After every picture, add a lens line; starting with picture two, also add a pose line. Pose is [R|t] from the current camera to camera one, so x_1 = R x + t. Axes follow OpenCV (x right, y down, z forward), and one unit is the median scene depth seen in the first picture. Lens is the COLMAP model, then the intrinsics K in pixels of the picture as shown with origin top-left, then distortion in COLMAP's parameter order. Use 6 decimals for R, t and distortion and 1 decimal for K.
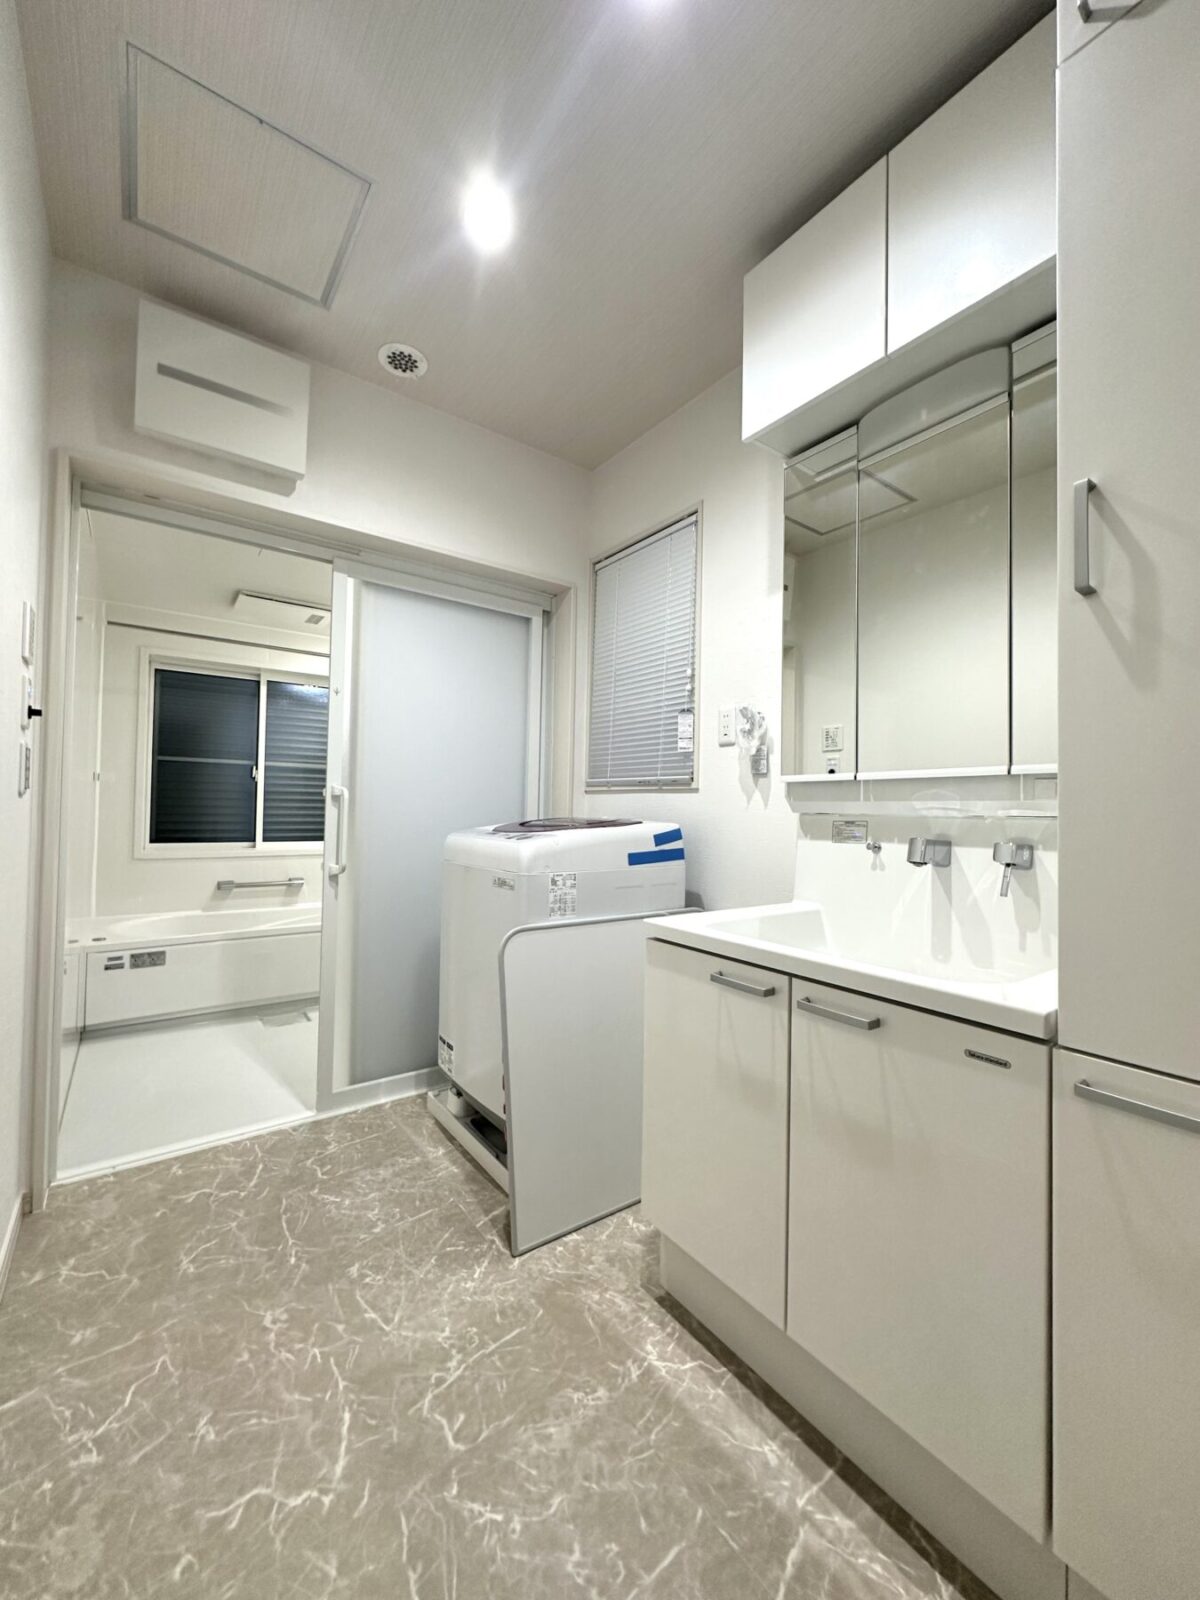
lens RADIAL K [[640.3, 0, 600.2], [0, 640.3, 805.9], [0, 0, 1]] dist [-0.007667, 0.001054]
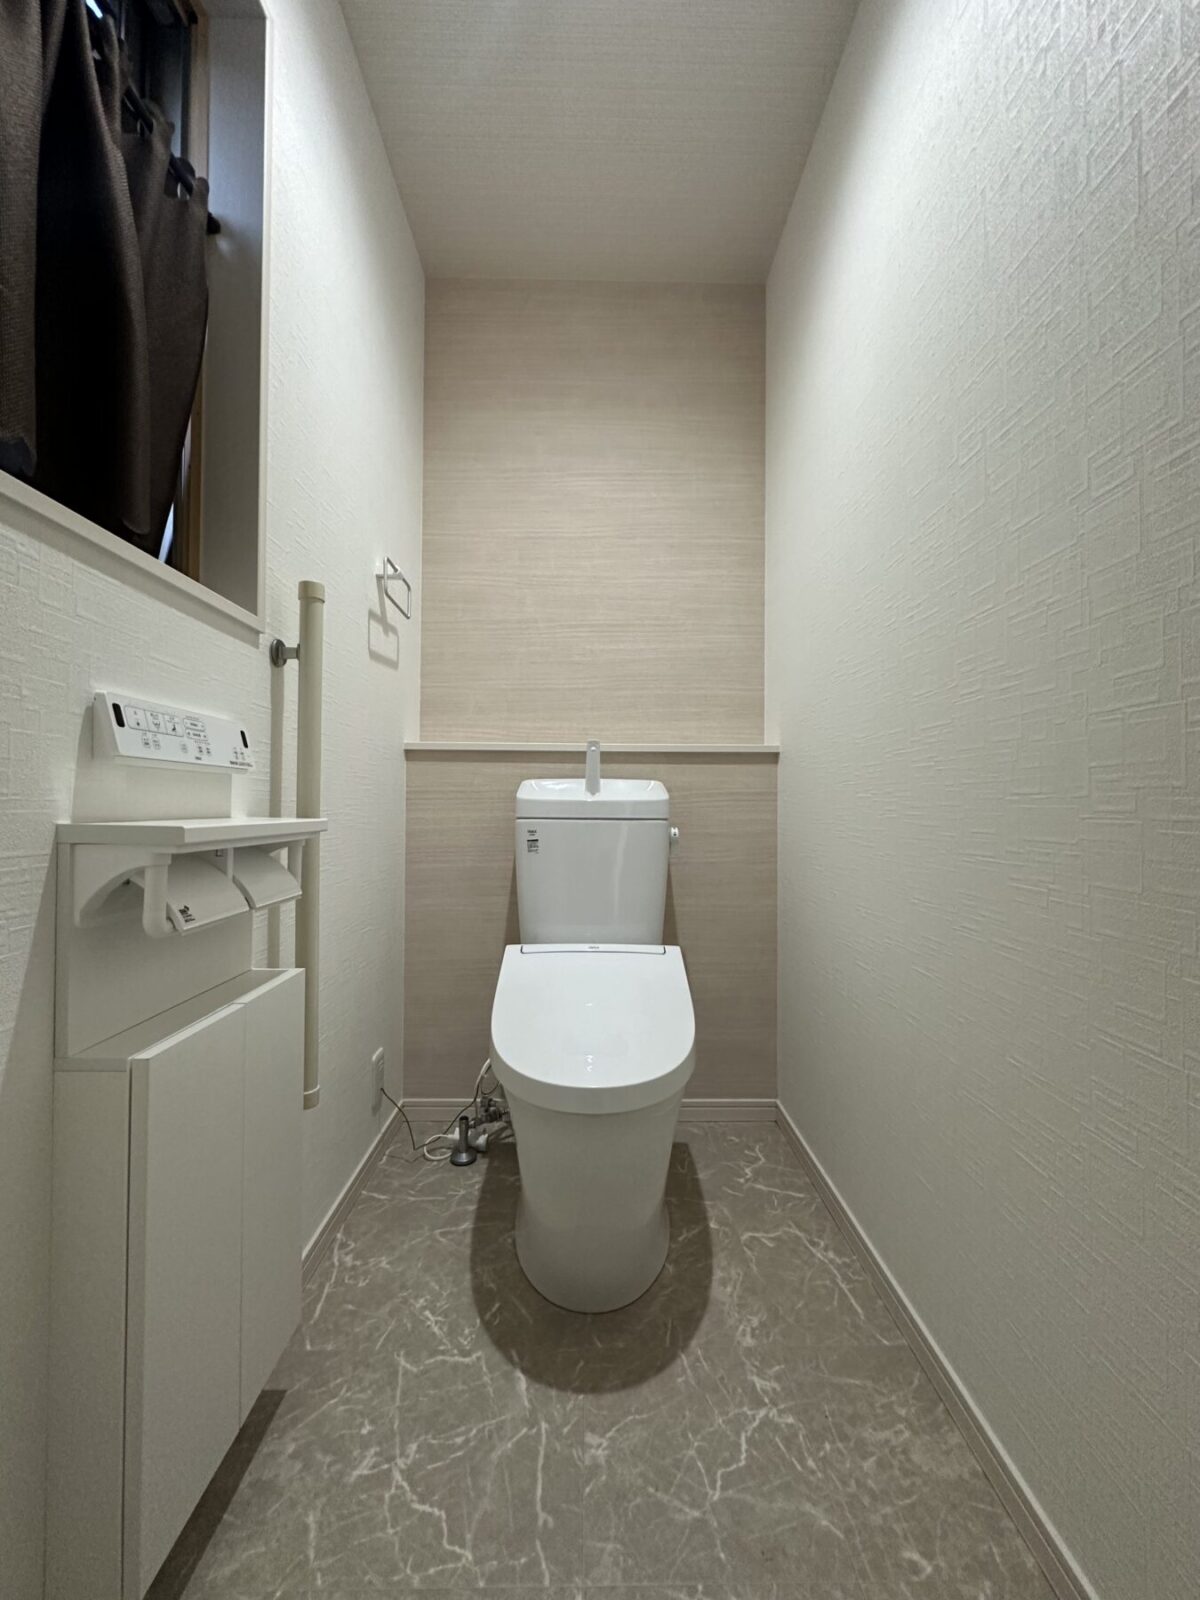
lens RADIAL K [[640.3, 0, 599.6], [0, 640.3, 800.7], [0, 0, 1]] dist [-0.007667, 0.001054]
pose [[-0.580600, -0.030995, -0.813599, 0.234003], [-0.014848, 0.999512, -0.027482, 0.049236], [0.814053, -0.003875, -0.580777, 0.359418]]
